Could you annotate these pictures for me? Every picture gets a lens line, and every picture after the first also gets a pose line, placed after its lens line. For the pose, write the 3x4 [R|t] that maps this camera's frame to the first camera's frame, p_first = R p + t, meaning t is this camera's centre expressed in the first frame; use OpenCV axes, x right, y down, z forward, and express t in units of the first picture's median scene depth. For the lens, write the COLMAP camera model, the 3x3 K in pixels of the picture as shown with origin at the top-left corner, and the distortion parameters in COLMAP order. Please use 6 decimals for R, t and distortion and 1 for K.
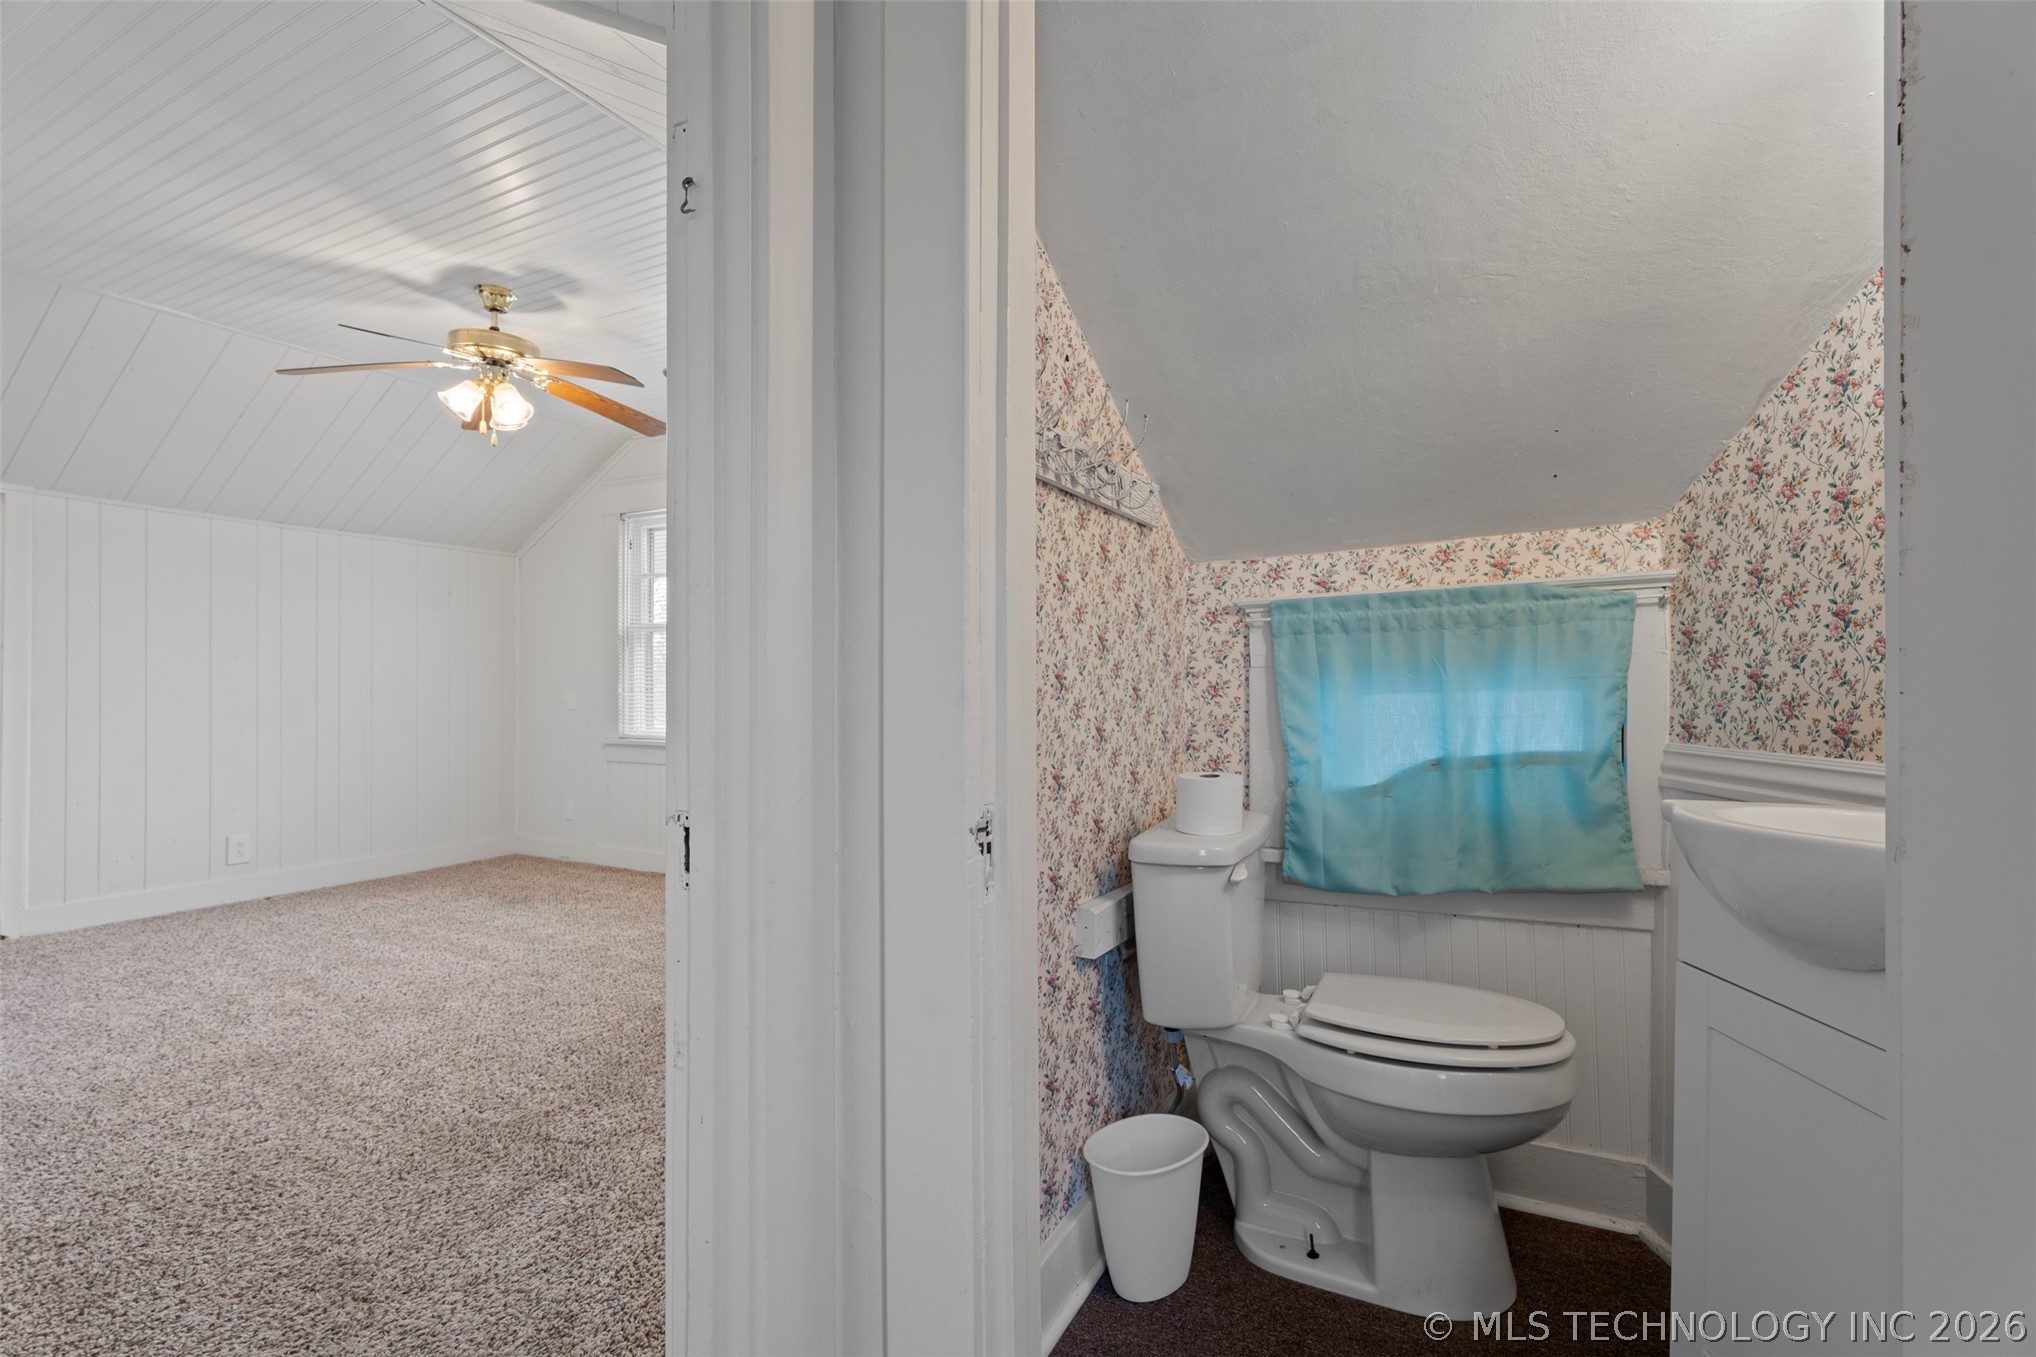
lens RADIAL K [[910.0, 0, 1032.5], [0, 910.0, 682.3], [0, 0, 1]] dist [0.006799, -0.003019]
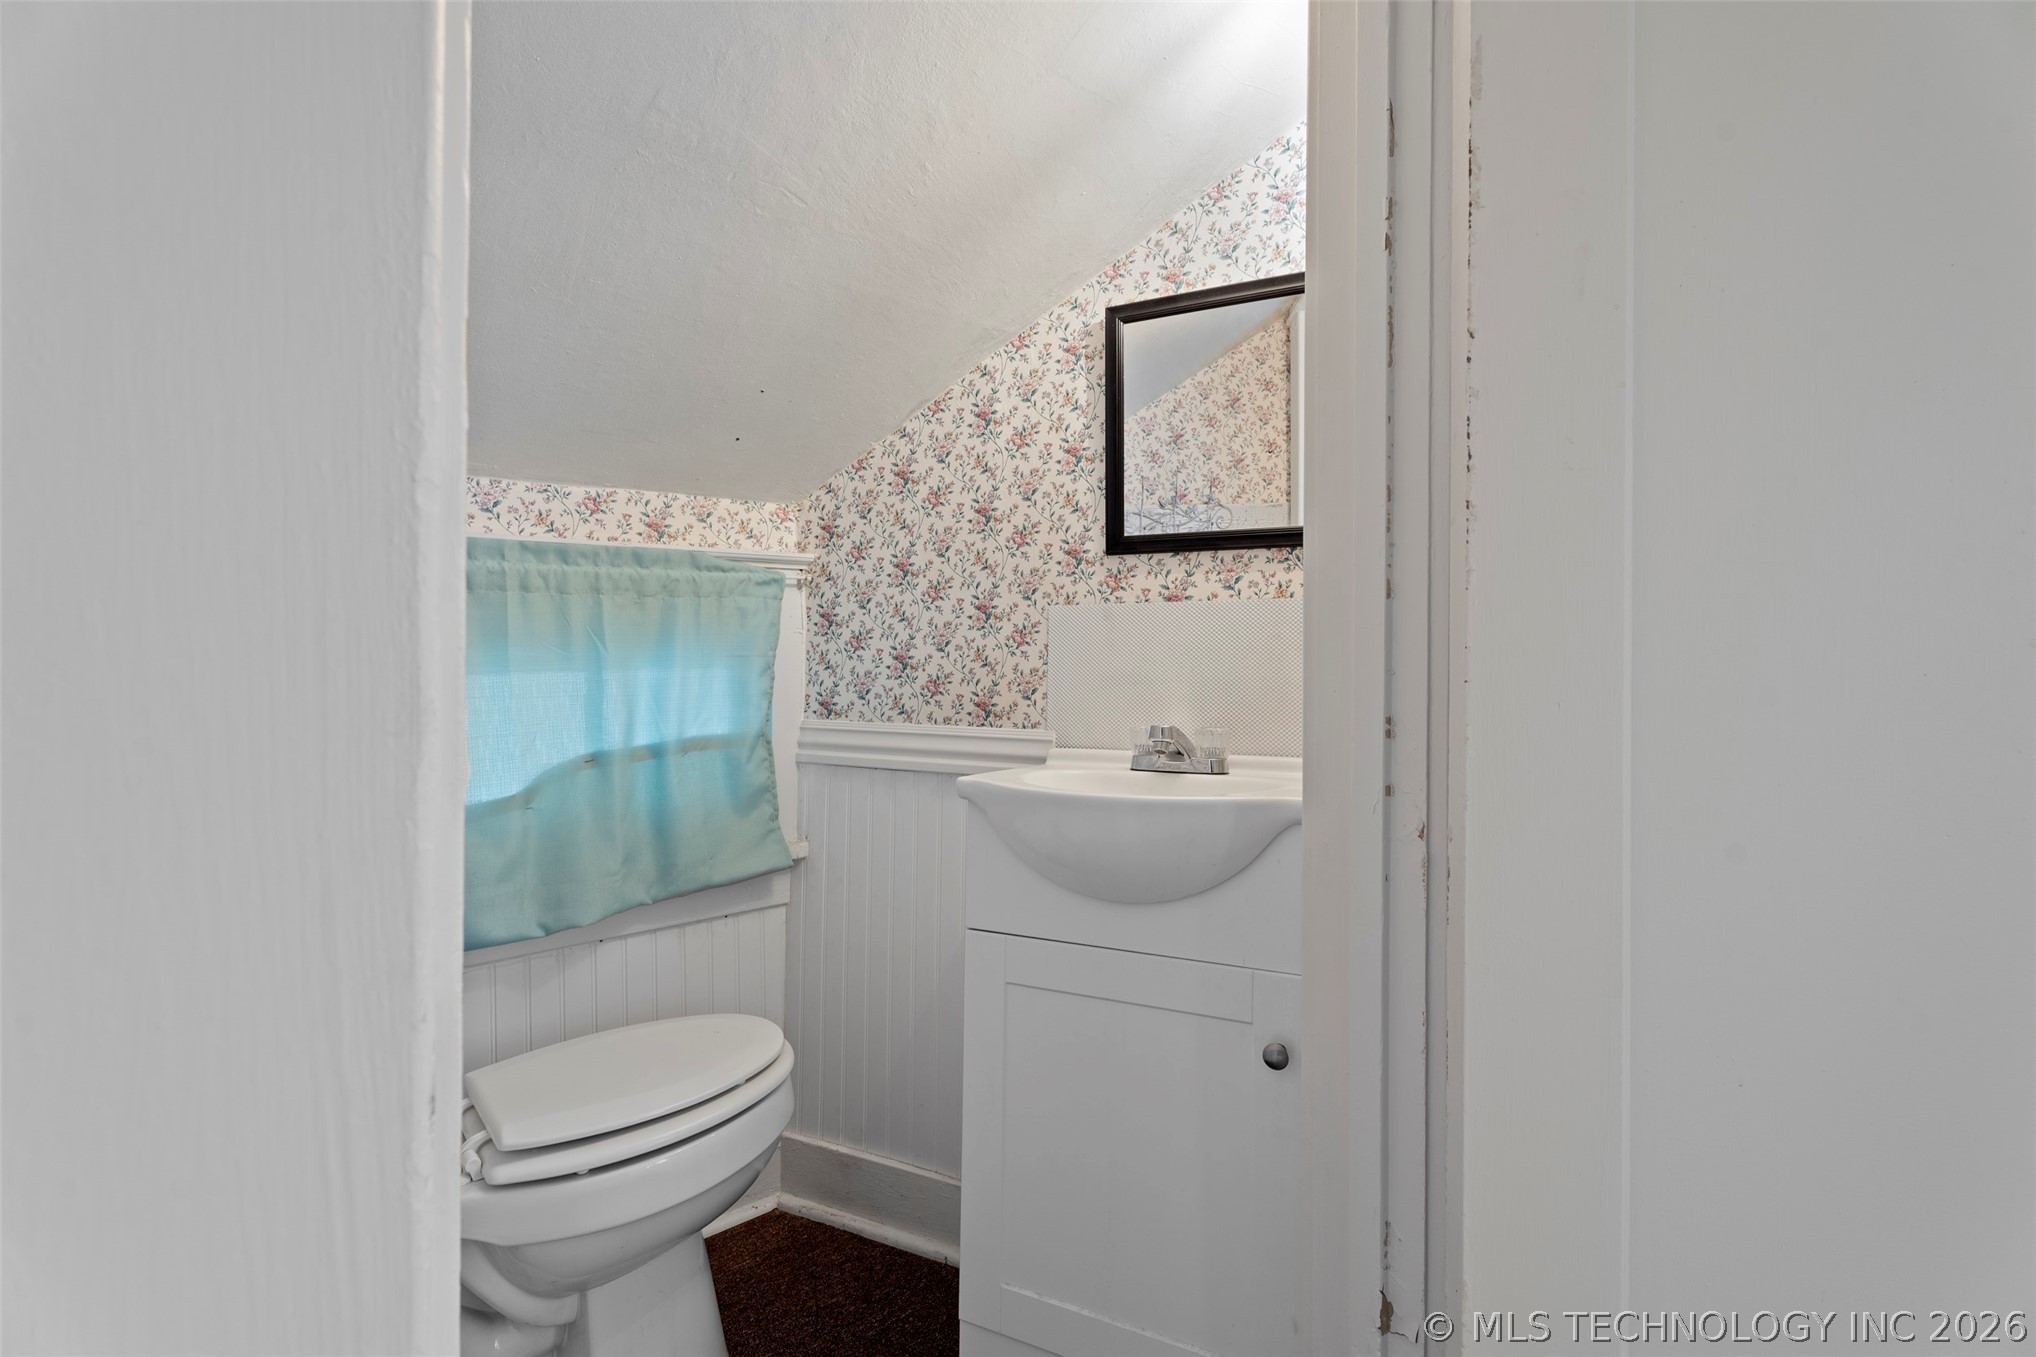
lens RADIAL K [[910.0, 0, 1017.3], [0, 910.0, 661.5], [0, 0, 1]] dist [0.006799, -0.003019]
pose [[0.407997, 0.004510, 0.912972, -0.140694], [-0.012852, 0.999917, 0.000804, -0.003596], [-0.912893, -0.012061, 0.408021, 0.320775]]
